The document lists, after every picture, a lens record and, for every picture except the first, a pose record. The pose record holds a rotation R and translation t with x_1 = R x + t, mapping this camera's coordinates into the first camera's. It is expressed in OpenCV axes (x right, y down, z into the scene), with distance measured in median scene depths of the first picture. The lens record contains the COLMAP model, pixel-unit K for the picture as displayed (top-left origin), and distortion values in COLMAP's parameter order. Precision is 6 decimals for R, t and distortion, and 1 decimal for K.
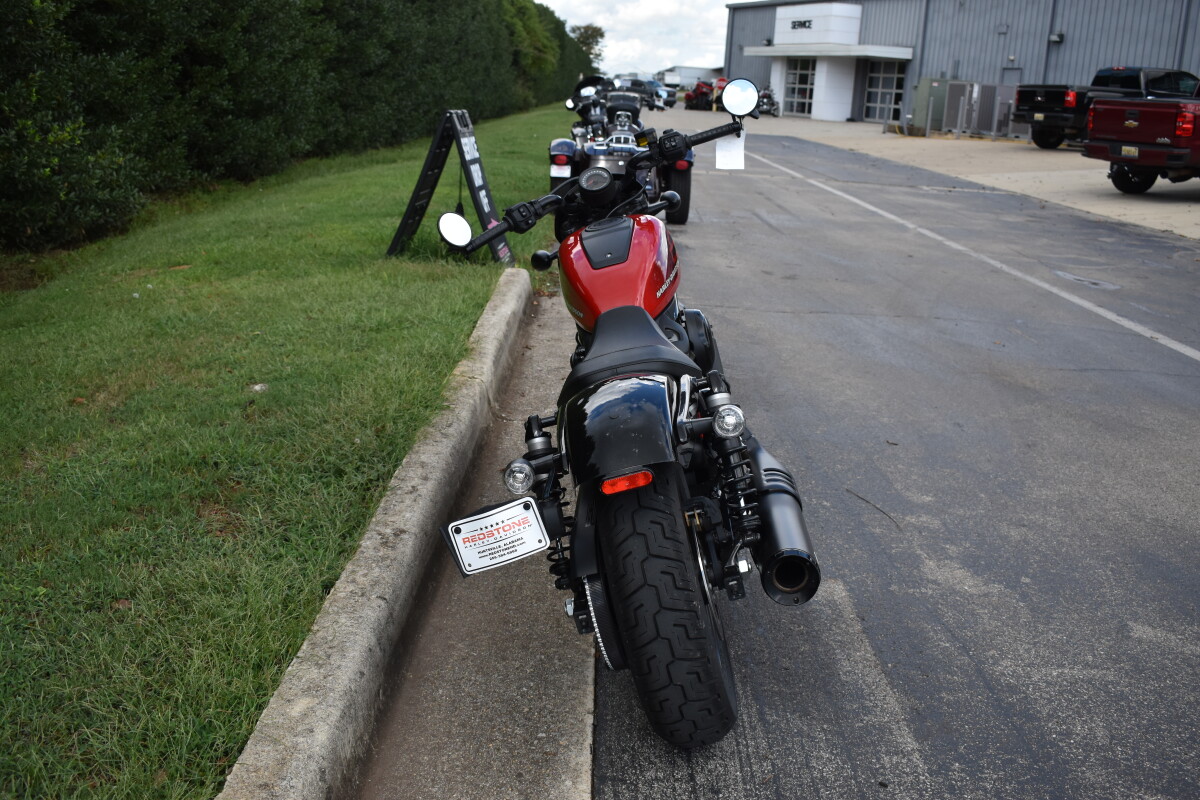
lens RADIAL K [[1228.0, 0, 600.0], [0, 1228.0, 400.0], [0, 0, 1]] dist [-0.067388, -0.014917]
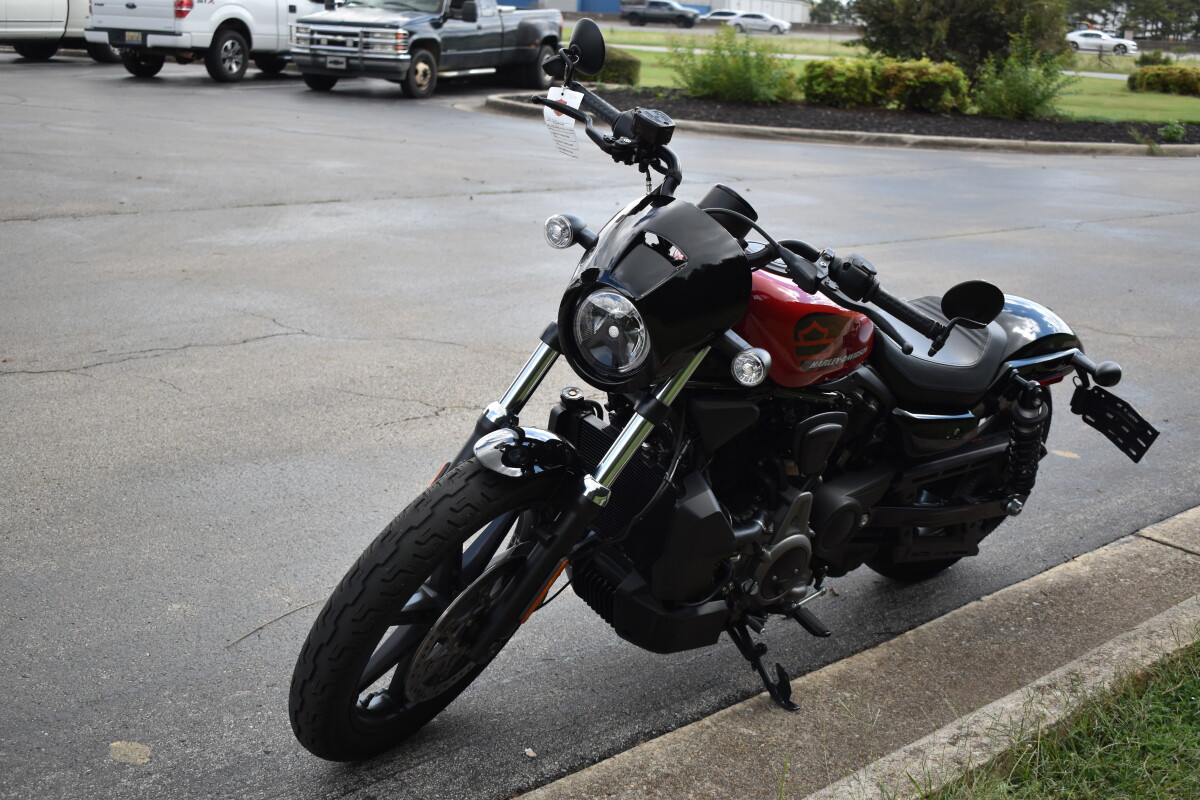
lens RADIAL K [[1501.8, 0, 600.0], [0, 1501.8, 400.0], [0, 0, 1]] dist [-0.039933, -0.040513]
pose [[-0.701635, -0.263247, 0.662125, -0.466853], [0.091527, 0.888255, 0.450140, -0.422239], [-0.706634, 0.376436, -0.599137, 1.477600]]
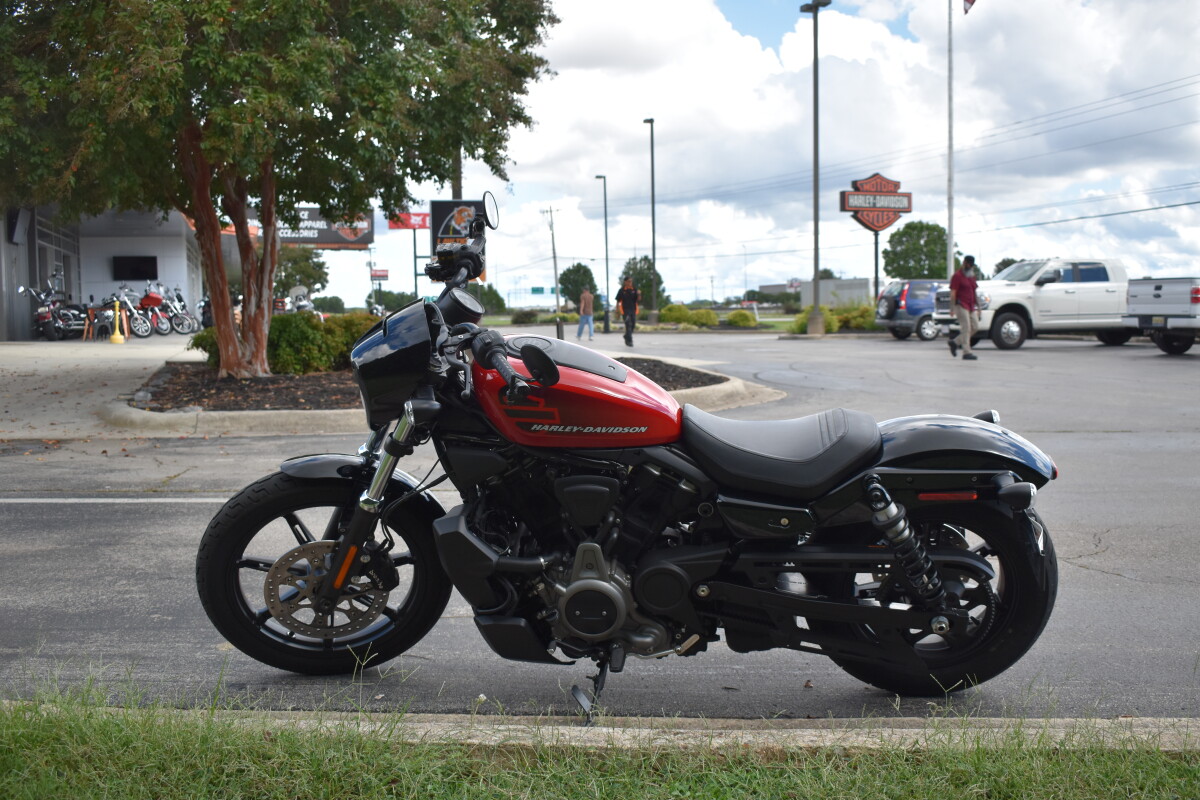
lens RADIAL K [[1228.0, 0, 600.0], [0, 1228.0, 400.0], [0, 0, 1]] dist [-0.067388, -0.014917]
pose [[0.055187, -0.130139, 0.989959, -0.822504], [0.264106, 0.958059, 0.111223, -0.177536], [-0.962913, 0.255316, 0.087243, 0.816458]]
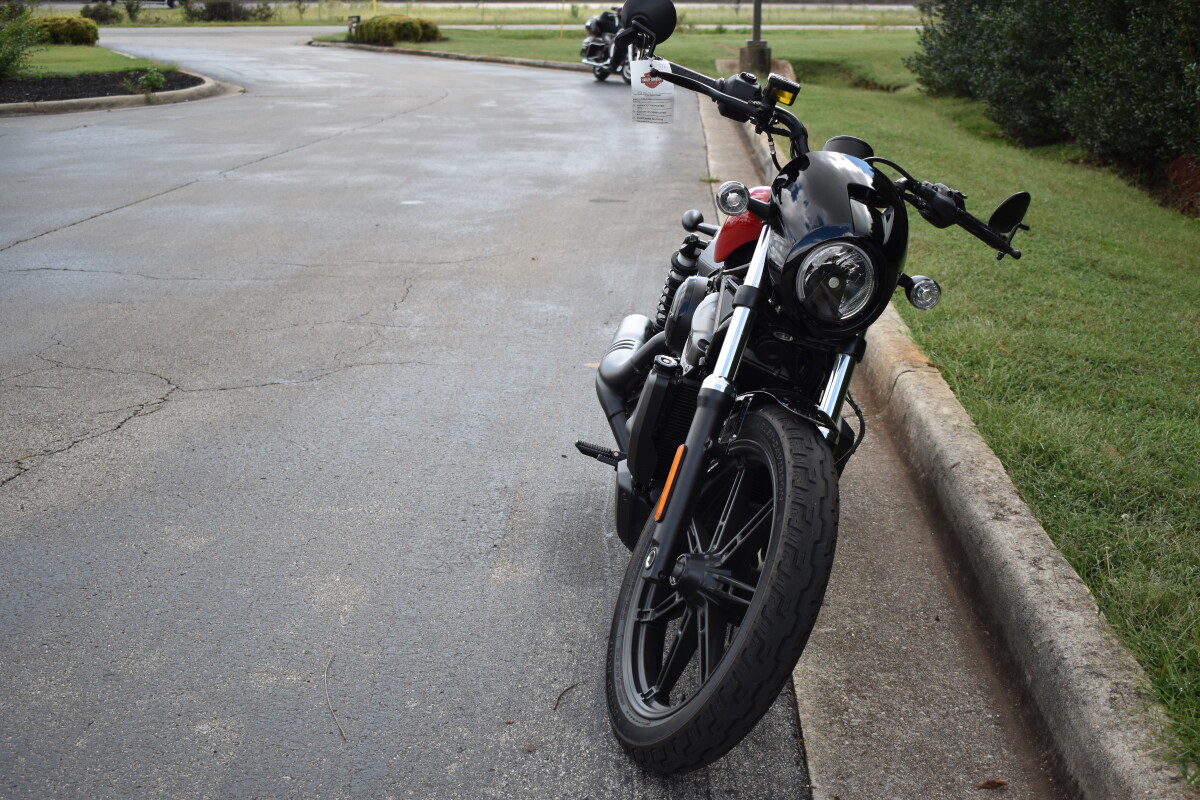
lens RADIAL K [[1501.8, 0, 600.0], [0, 1501.8, 400.0], [0, 0, 1]] dist [-0.039933, -0.040513]
pose [[-0.996894, -0.073997, 0.026940, 0.096709], [-0.051150, 0.868555, 0.492947, -0.445676], [-0.059876, 0.490038, -0.869642, 1.727517]]
